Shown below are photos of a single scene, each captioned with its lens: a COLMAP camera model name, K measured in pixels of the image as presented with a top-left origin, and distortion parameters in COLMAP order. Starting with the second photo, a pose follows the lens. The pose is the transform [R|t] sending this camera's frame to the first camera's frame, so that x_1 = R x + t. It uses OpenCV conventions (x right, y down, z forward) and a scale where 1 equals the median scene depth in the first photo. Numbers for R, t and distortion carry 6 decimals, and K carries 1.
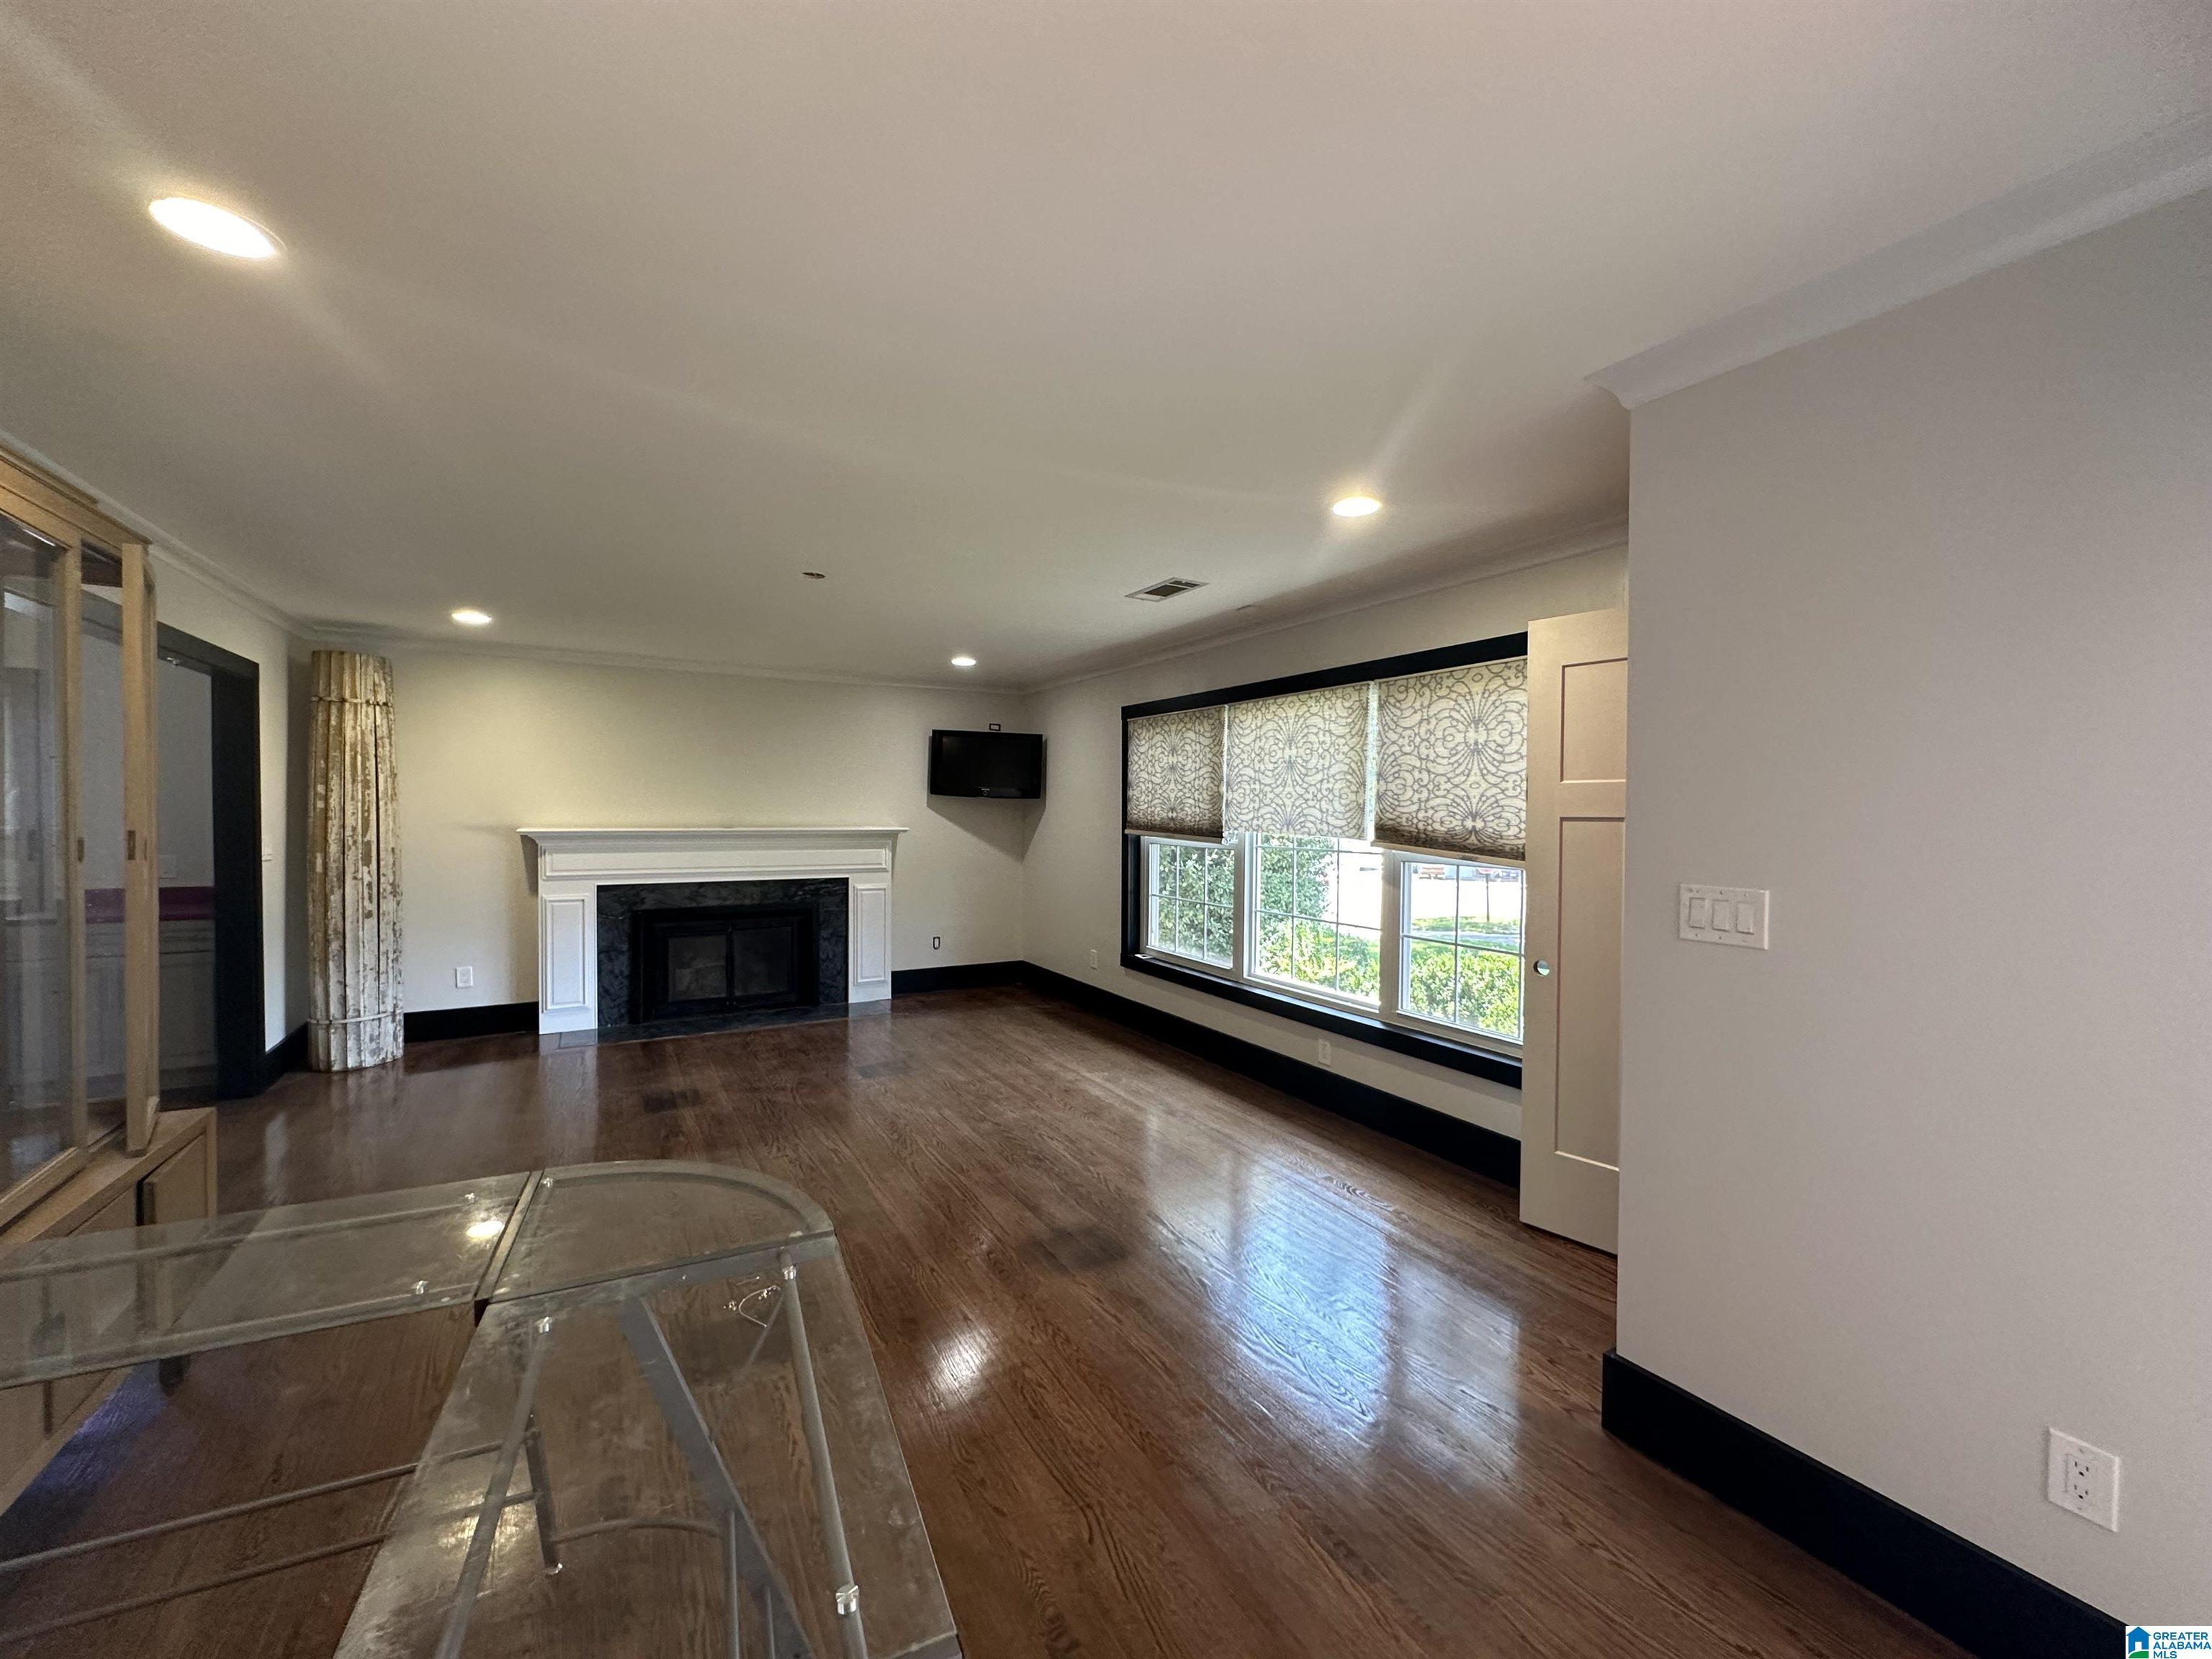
lens RADIAL K [[884.3, 0, 1105.5], [0, 884.3, 829.9], [0, 0, 1]] dist [0.001492, 0.000126]
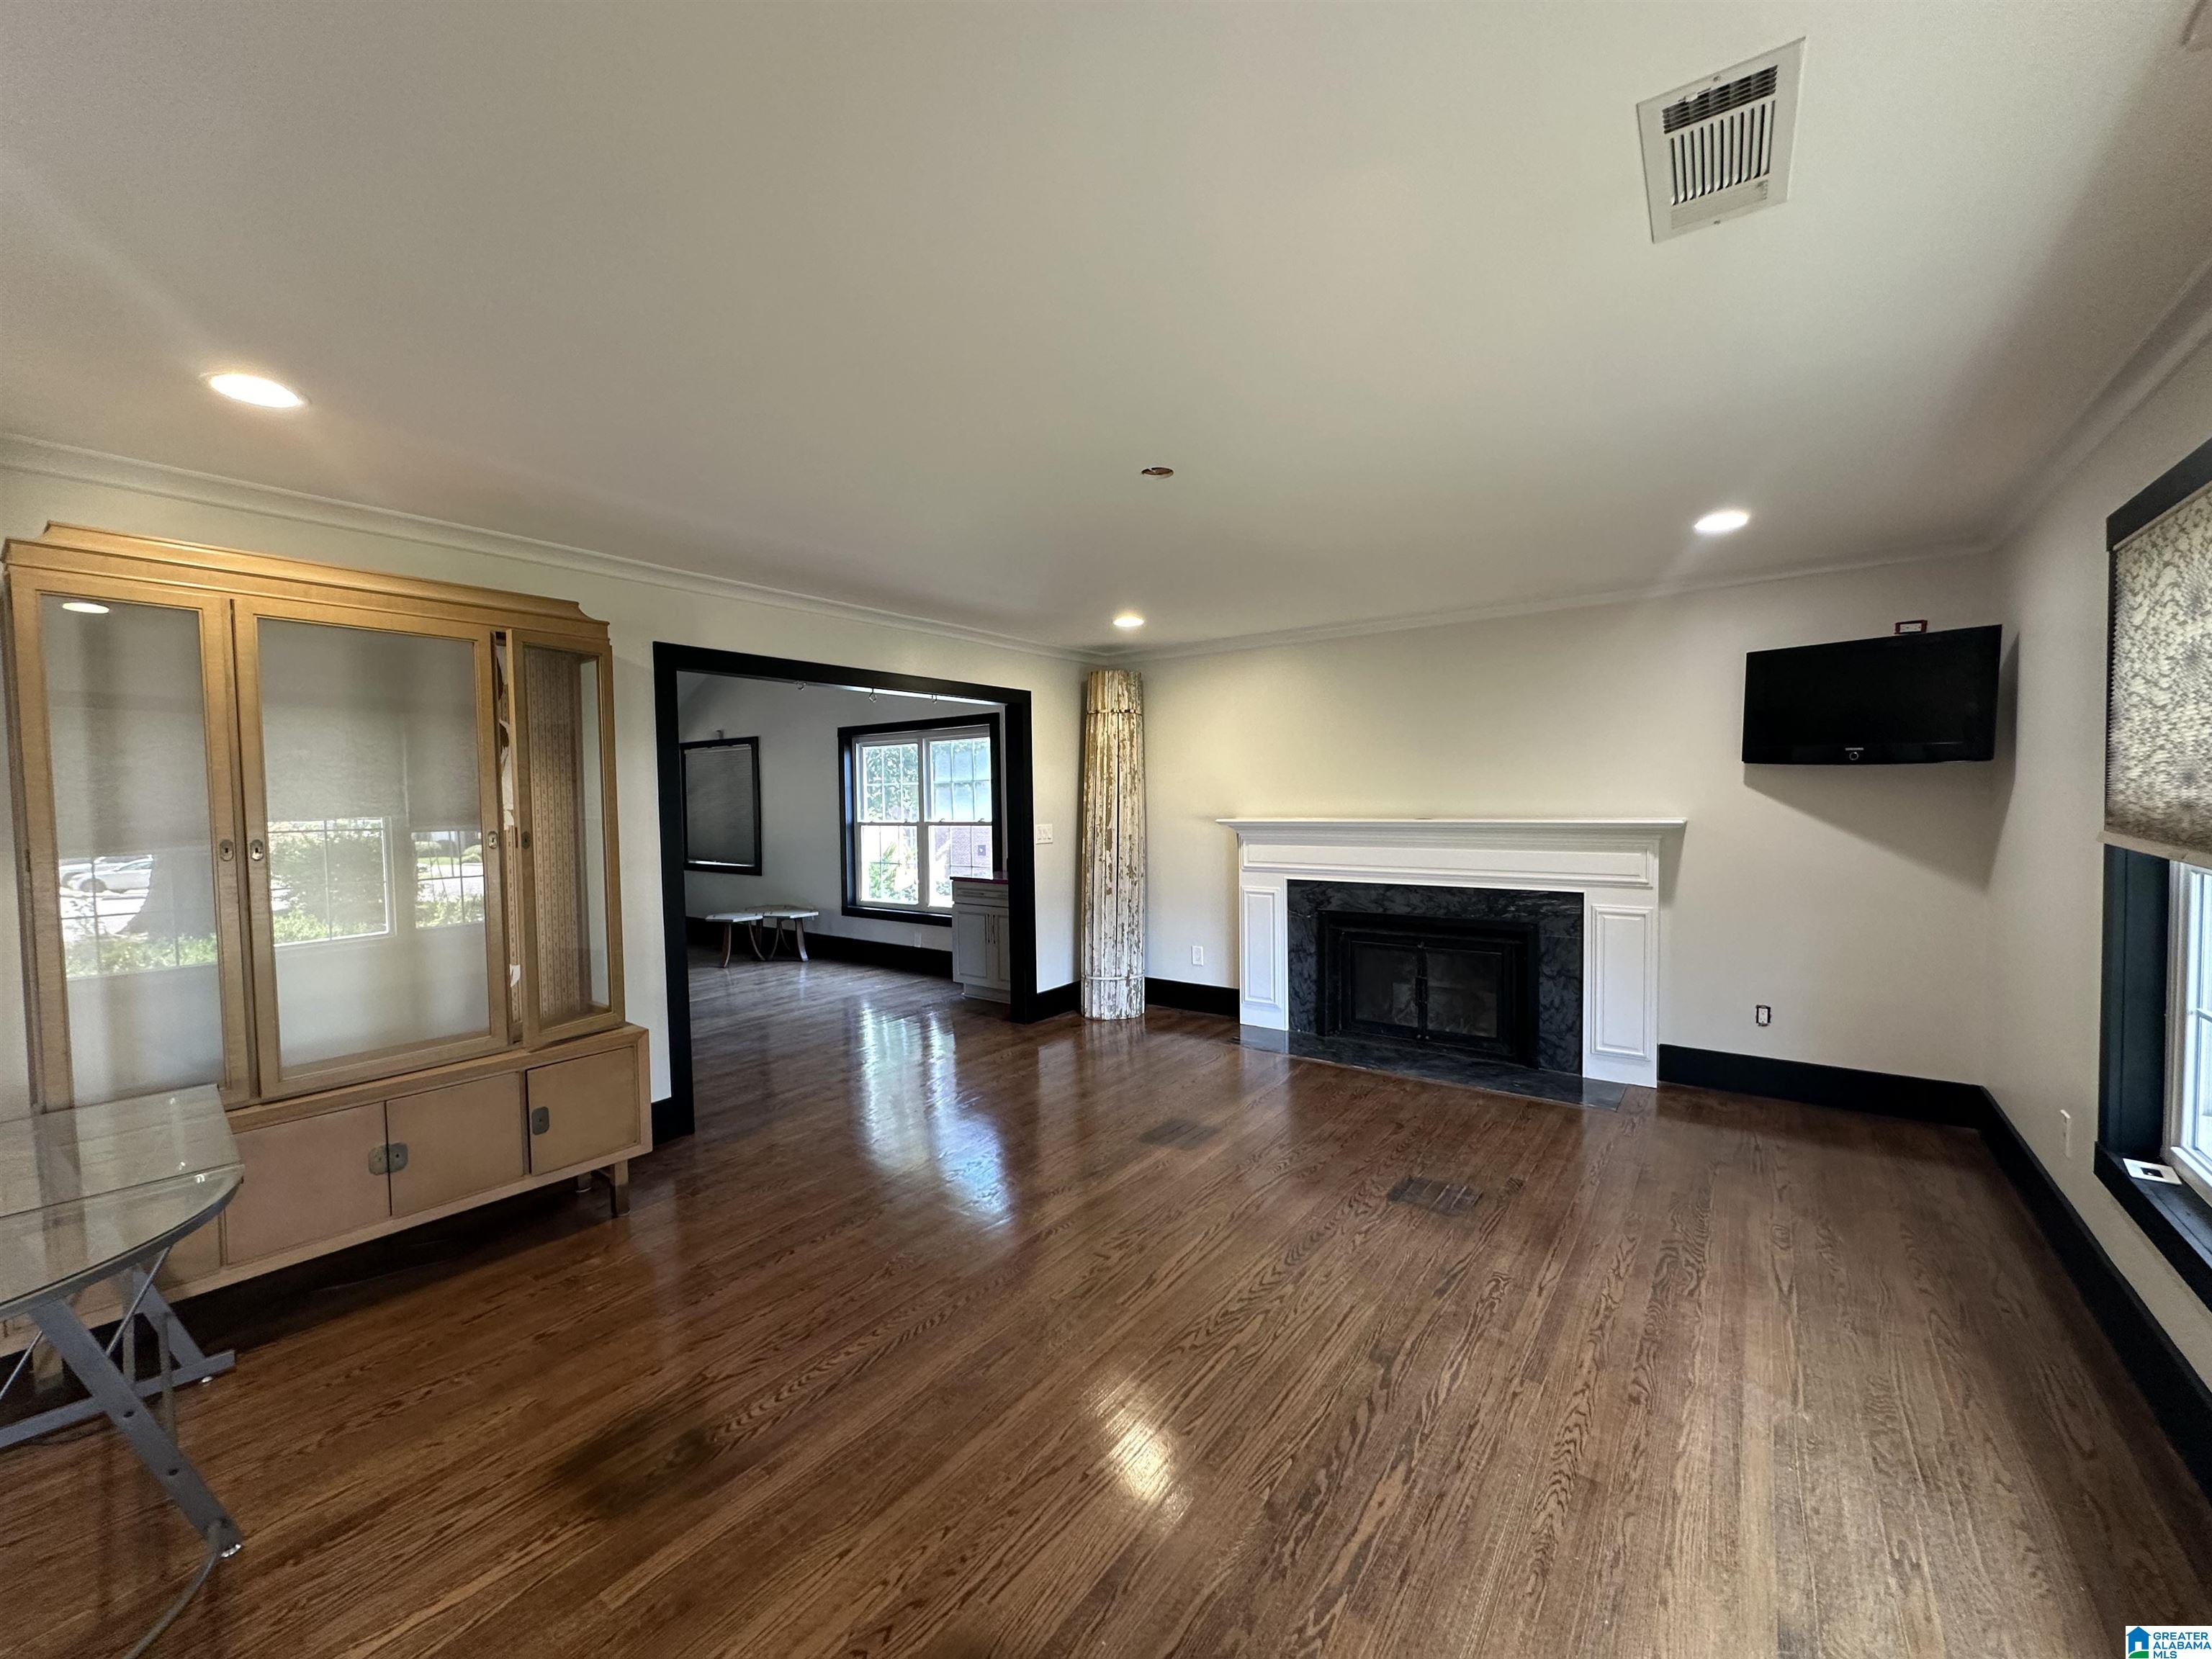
lens RADIAL K [[884.3, 0, 1098.9], [0, 884.3, 830.4], [0, 0, 1]] dist [0.001492, 0.000126]
pose [[0.398414, 0.019967, -0.916988, 0.242047], [-0.000071, 0.999764, 0.021739, -0.011349], [0.917206, -0.008596, 0.398321, 0.517880]]
